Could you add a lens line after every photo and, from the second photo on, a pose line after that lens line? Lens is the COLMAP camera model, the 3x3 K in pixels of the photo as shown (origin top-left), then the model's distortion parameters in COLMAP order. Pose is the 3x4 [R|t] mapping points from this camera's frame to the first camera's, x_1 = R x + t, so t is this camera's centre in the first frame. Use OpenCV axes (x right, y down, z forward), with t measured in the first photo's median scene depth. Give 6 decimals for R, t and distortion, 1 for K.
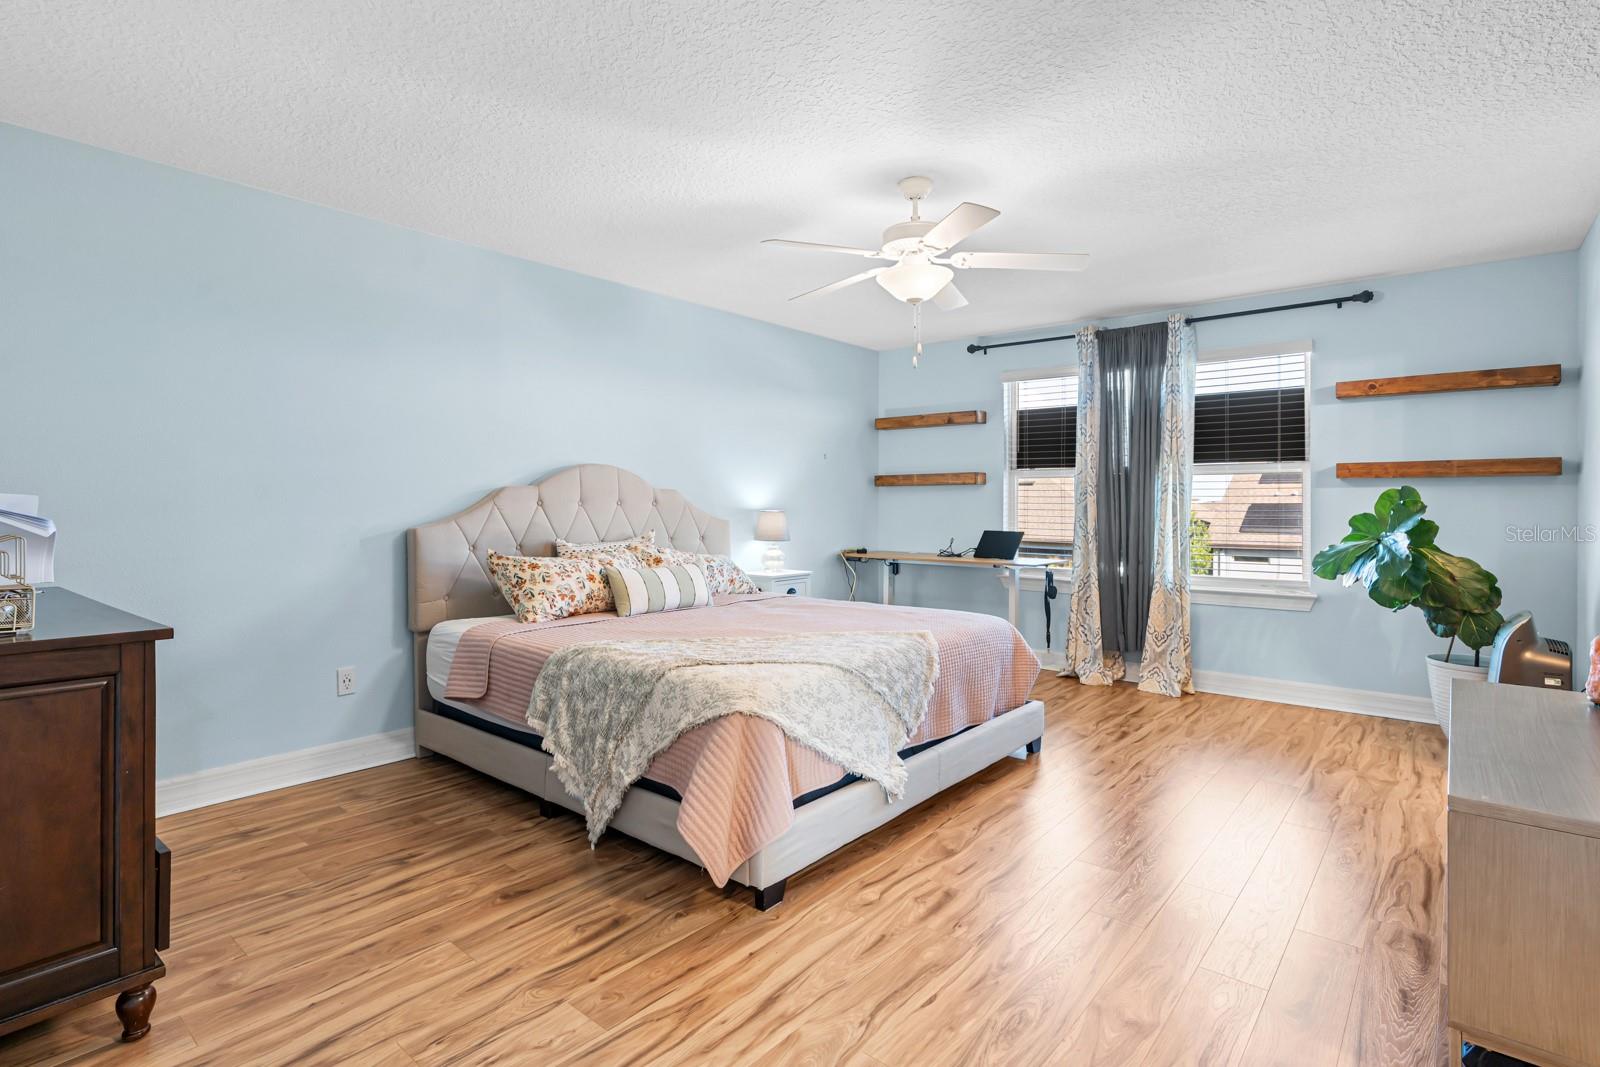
lens RADIAL K [[799.9, 0, 795.9], [0, 799.9, 534.7], [0, 0, 1]] dist [-0.005301, 0.000489]
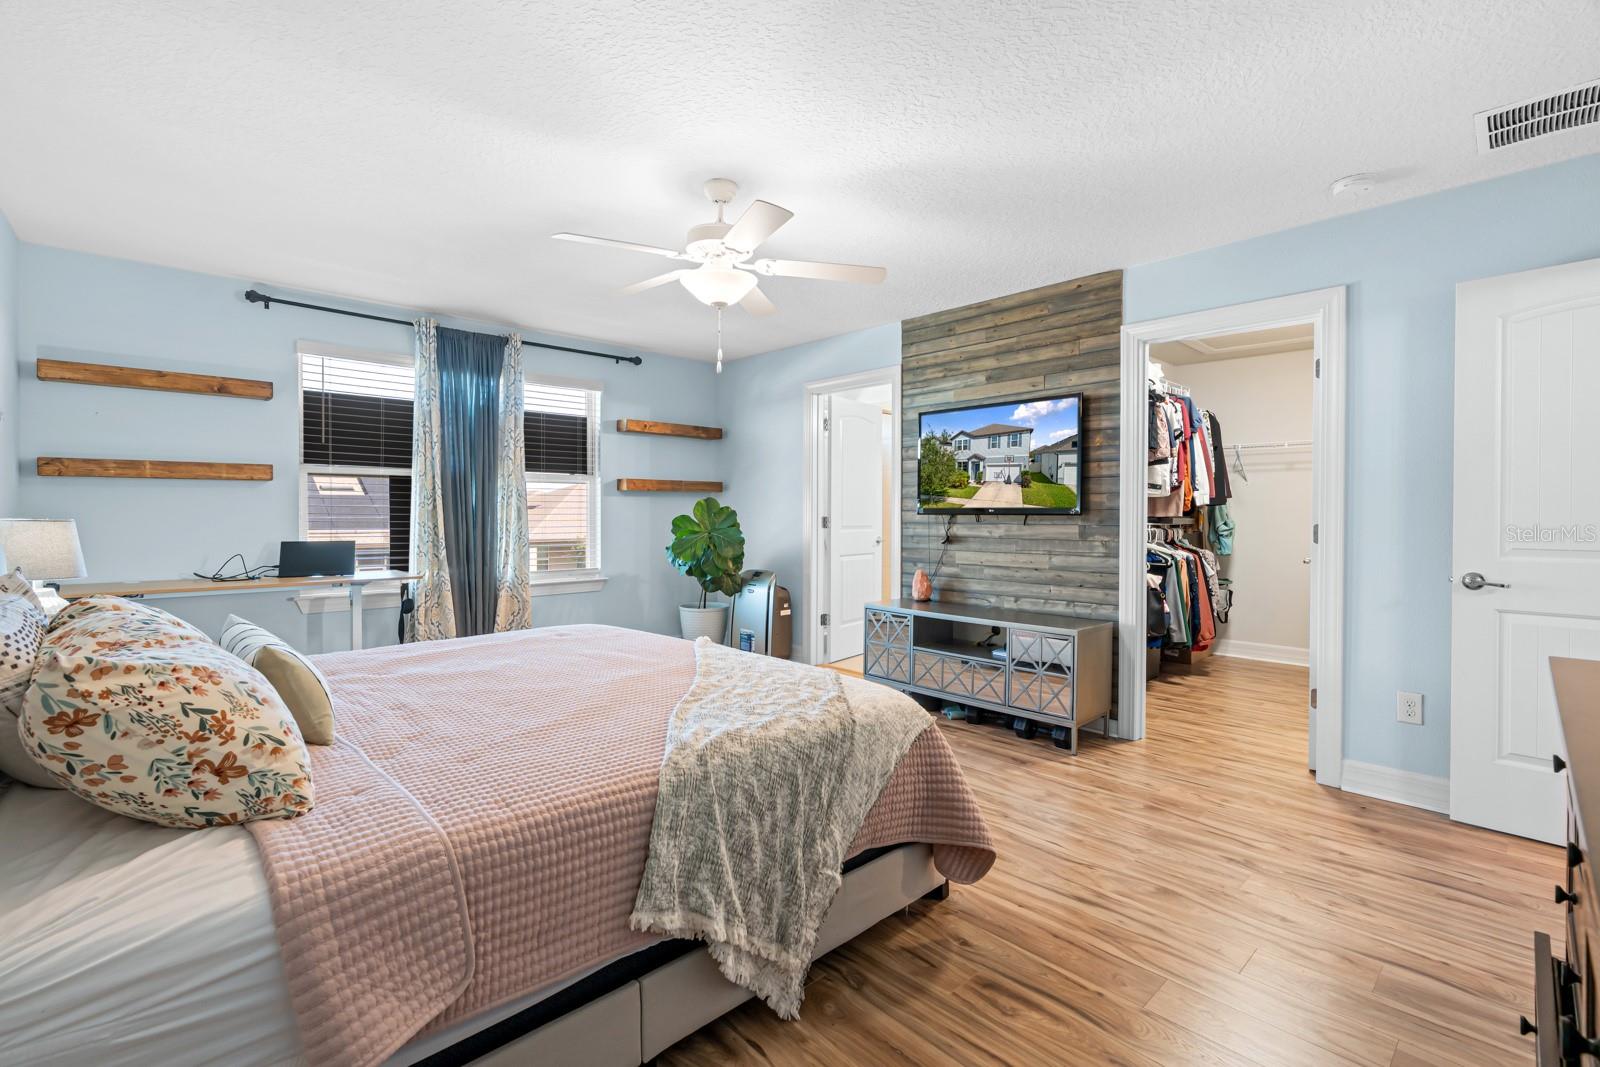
lens RADIAL K [[731.8, 0, 803.8], [0, 731.8, 534.8], [0, 0, 1]] dist [-0.004992, 0.000521]
pose [[0.101475, -0.034937, 0.994224, -0.529605], [0.033244, 0.998944, 0.031710, -0.022879], [-0.994282, 0.029834, 0.102530, 0.568518]]
